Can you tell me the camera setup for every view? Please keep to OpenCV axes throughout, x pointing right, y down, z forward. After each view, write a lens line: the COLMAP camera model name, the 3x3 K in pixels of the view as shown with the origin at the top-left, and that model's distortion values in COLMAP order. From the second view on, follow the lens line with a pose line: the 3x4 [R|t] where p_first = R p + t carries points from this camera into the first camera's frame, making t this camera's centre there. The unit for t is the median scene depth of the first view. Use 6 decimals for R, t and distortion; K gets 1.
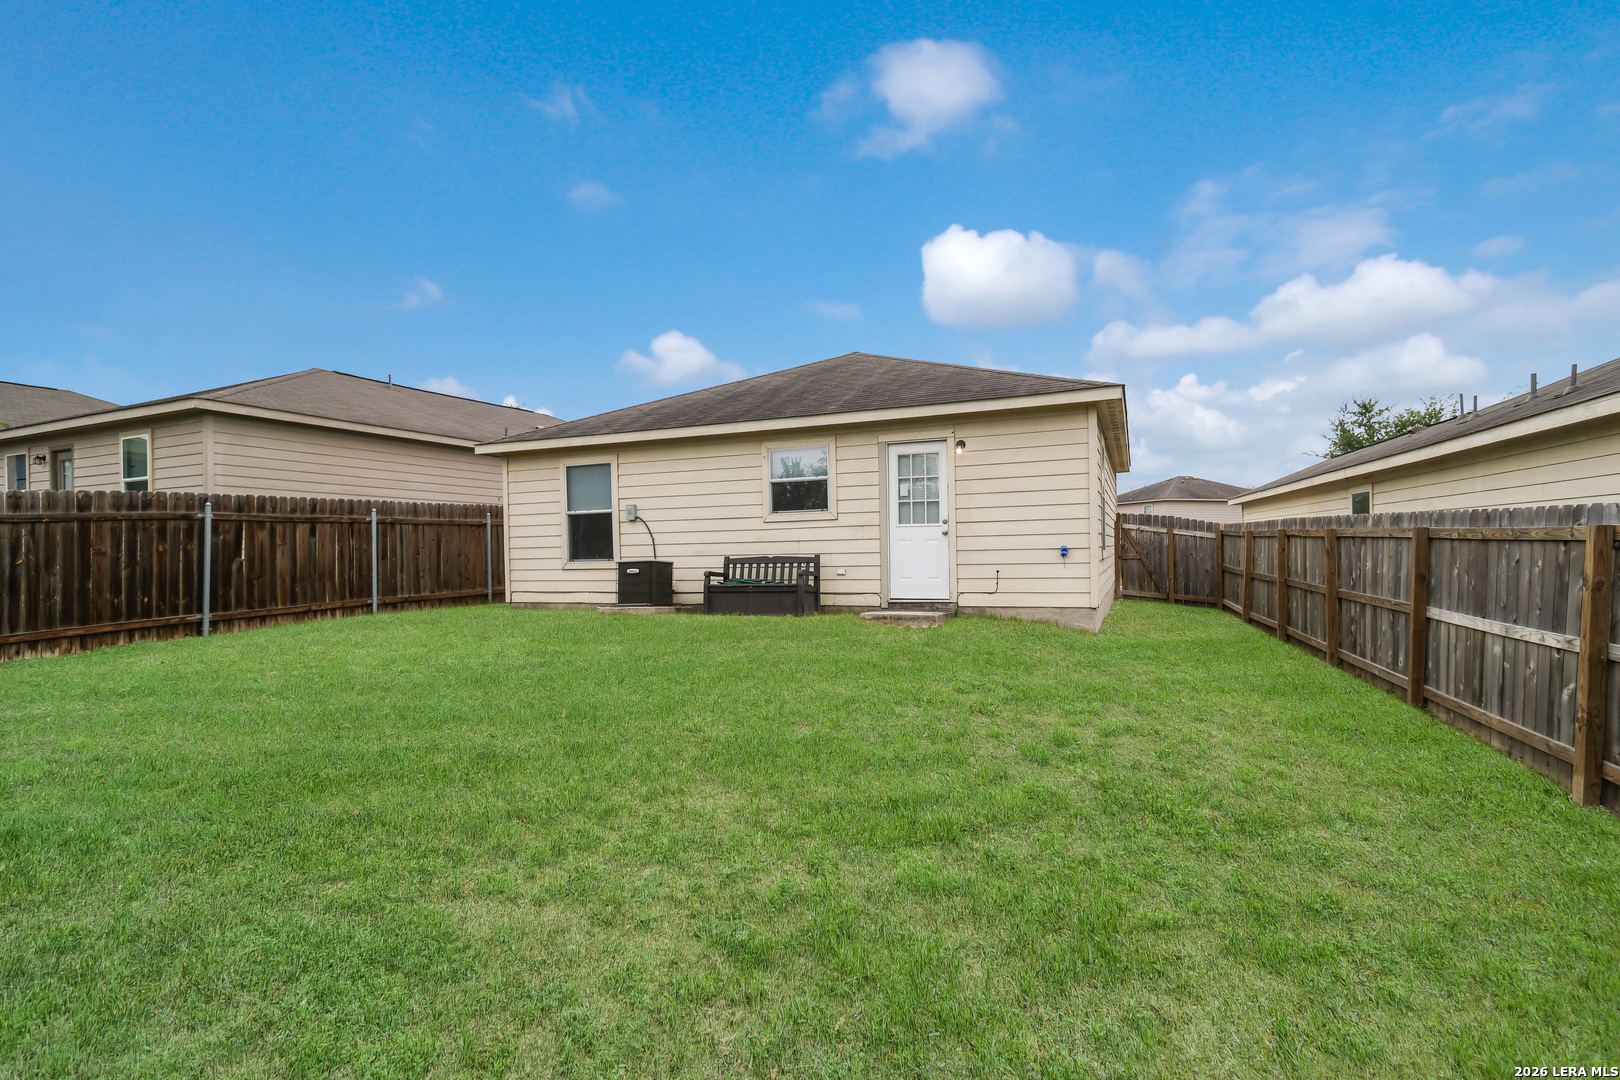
lens RADIAL K [[764.9, 0, 801.1], [0, 764.9, 545.3], [0, 0, 1]] dist [0.015841, 0.000796]
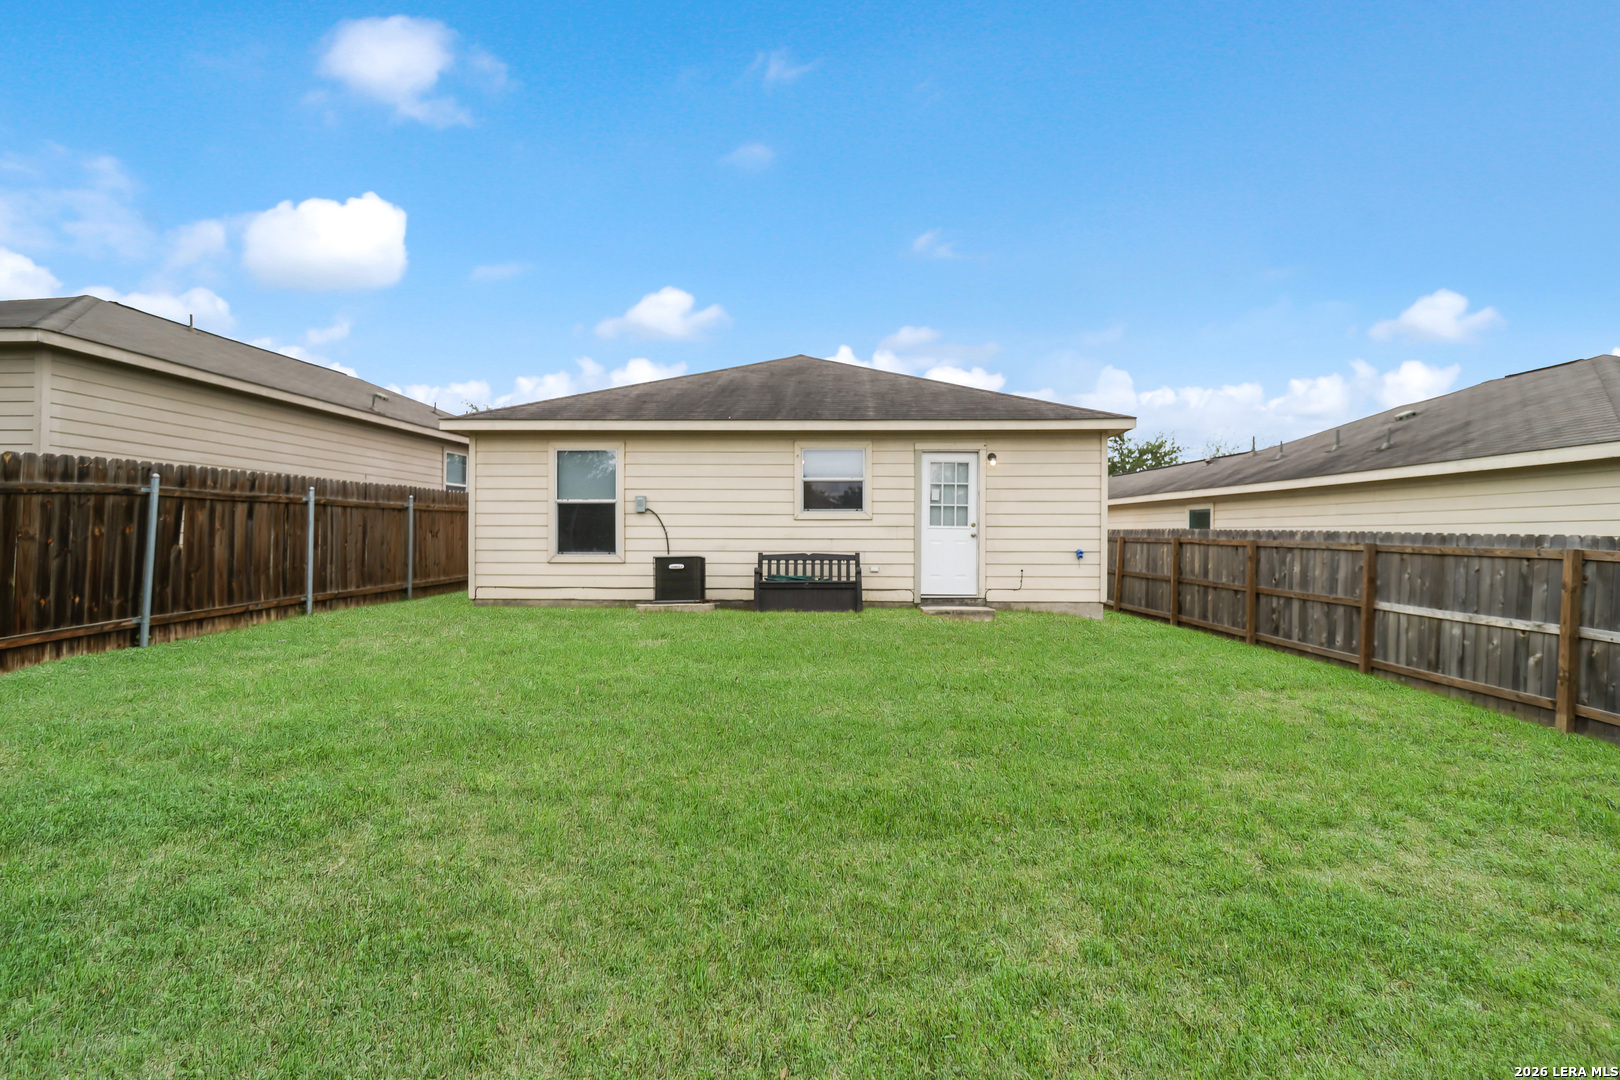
lens RADIAL K [[764.9, 0, 795.6], [0, 764.9, 533.5], [0, 0, 1]] dist [0.015841, 0.000796]
pose [[0.936453, 0.024260, 0.349952, -0.430443], [-0.023605, 0.999703, -0.006137, -0.005531], [-0.349997, -0.002514, 0.936747, 0.047067]]
